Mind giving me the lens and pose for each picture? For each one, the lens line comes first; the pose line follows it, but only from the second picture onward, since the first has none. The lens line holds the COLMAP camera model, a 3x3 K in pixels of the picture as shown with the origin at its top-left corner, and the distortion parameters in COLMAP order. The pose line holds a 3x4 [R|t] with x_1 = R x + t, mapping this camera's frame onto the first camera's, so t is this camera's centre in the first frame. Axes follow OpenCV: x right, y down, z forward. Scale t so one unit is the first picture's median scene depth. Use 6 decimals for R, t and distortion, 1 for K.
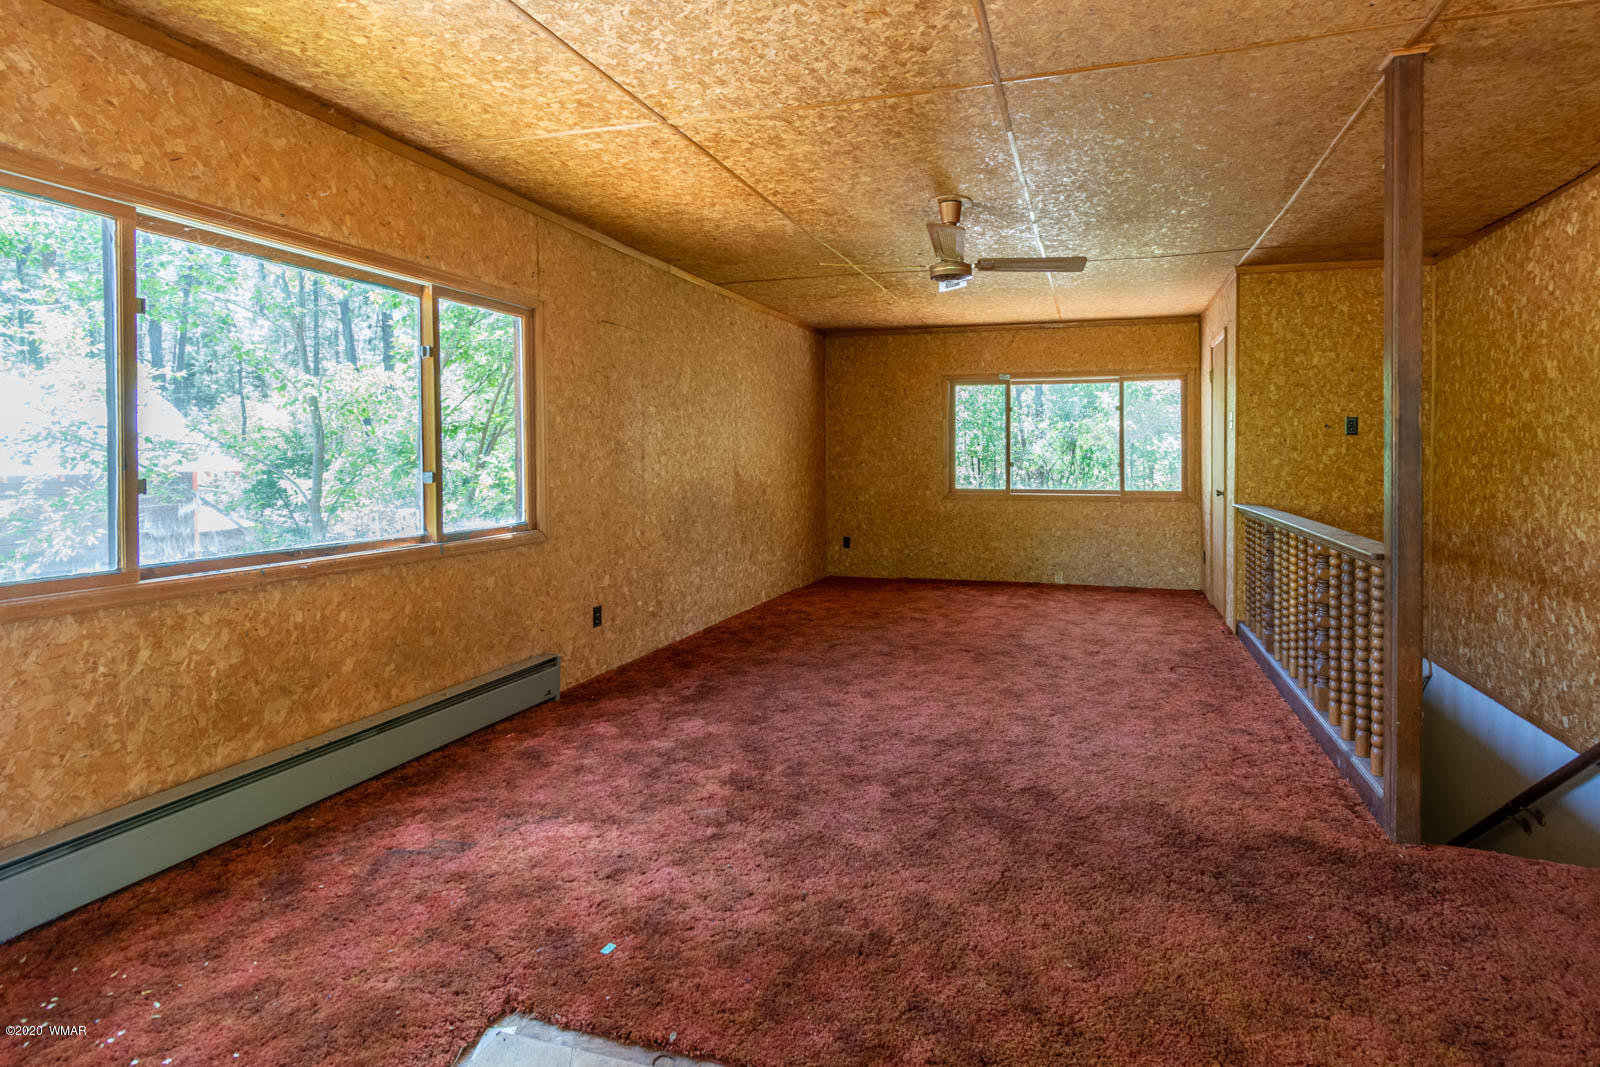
lens RADIAL K [[739.5, 0, 801.3], [0, 739.5, 472.4], [0, 0, 1]] dist [0.000928, -0.000037]
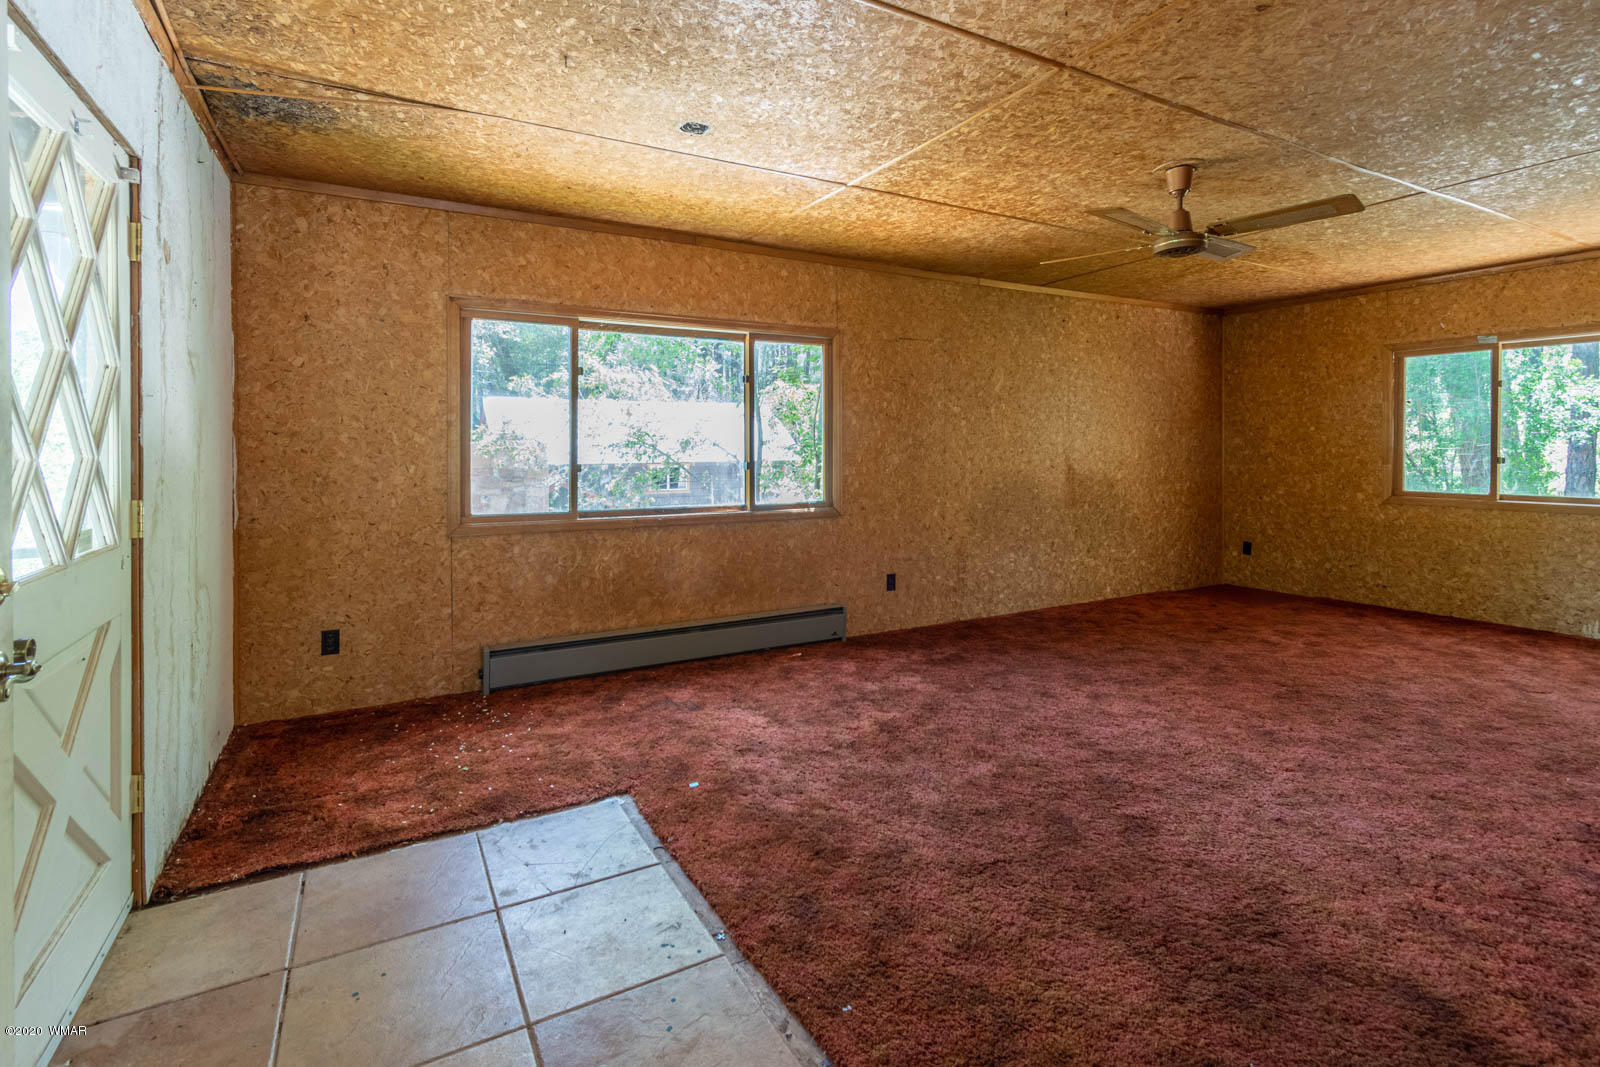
lens RADIAL K [[702.1, 0, 800.8], [0, 702.1, 461.7], [0, 0, 1]] dist [-0.001056, -0.000053]
pose [[0.722423, 0.010889, -0.691366, 0.532399], [-0.012279, 0.999920, 0.002918, -0.006409], [0.691343, 0.006382, 0.722499, 0.078728]]
